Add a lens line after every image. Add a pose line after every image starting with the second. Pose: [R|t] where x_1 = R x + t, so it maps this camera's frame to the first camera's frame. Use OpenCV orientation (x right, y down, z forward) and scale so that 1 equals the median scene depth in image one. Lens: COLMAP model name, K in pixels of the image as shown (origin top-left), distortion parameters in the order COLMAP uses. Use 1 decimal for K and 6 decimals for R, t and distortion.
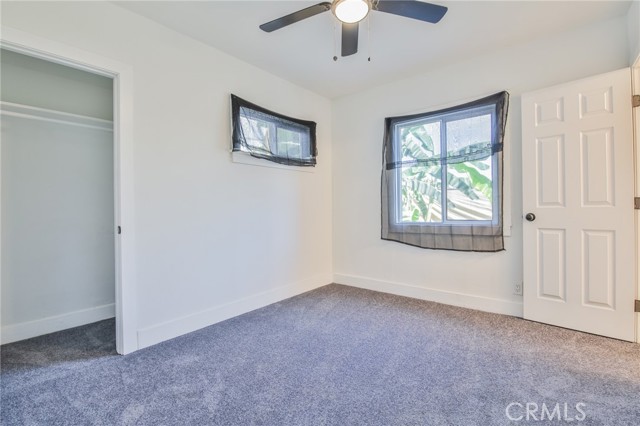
lens RADIAL K [[290.8, 0, 324.2], [0, 290.8, 208.2], [0, 0, 1]] dist [-0.001441, -0.007820]
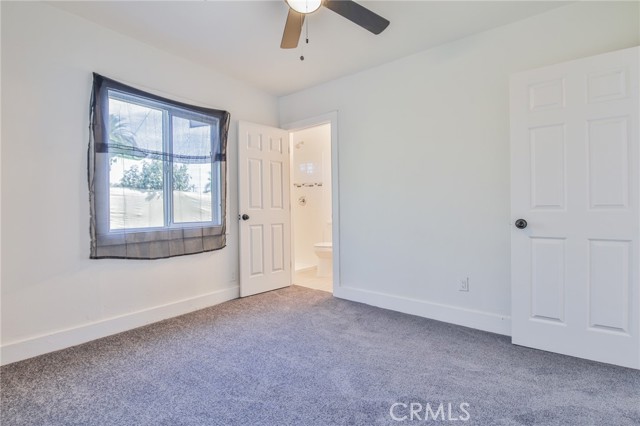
lens RADIAL K [[290.8, 0, 324.5], [0, 290.8, 209.3], [0, 0, 1]] dist [-0.001441, -0.007820]
pose [[-0.006888, 0.003980, 0.999968, -0.543519], [0.002249, 0.999990, -0.003965, 0.001312], [-0.999974, 0.002222, -0.006897, 0.596428]]
